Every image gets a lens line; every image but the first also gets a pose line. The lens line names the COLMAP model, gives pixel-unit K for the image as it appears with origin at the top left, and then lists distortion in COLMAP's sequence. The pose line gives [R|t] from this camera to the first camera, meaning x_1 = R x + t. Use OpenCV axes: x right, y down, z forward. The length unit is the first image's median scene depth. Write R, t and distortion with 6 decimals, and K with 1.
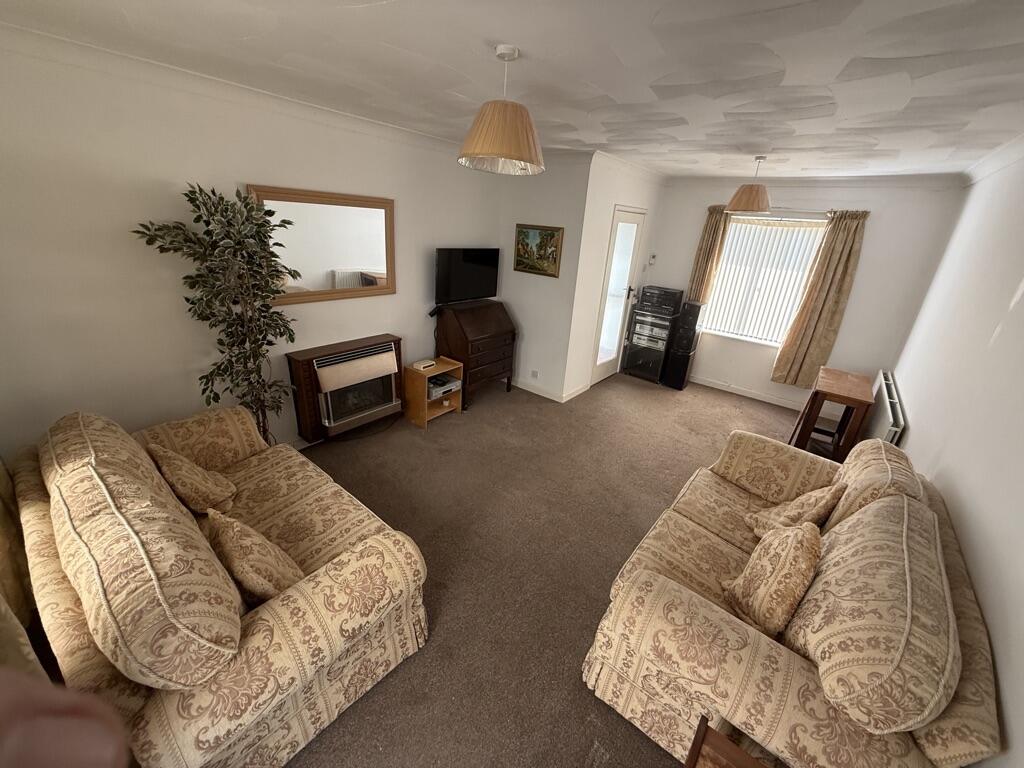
lens RADIAL K [[408.2, 0, 509.1], [0, 408.2, 379.6], [0, 0, 1]] dist [-0.000875, 0.000031]
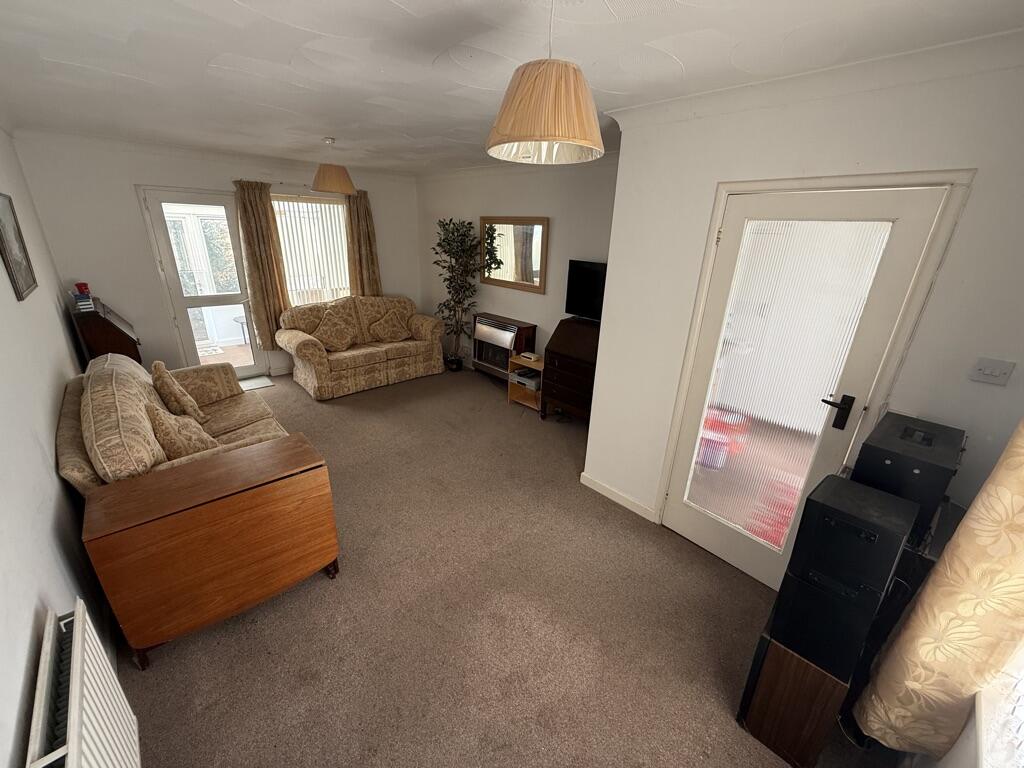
lens RADIAL K [[408.2, 0, 509.1], [0, 408.2, 379.6], [0, 0, 1]] dist [-0.000875, 0.000031]
pose [[-0.136987, 0.288207, -0.947719, 0.952673], [-0.391632, 0.863032, 0.319061, -0.338743], [0.909867, 0.414865, -0.005353, 1.017832]]
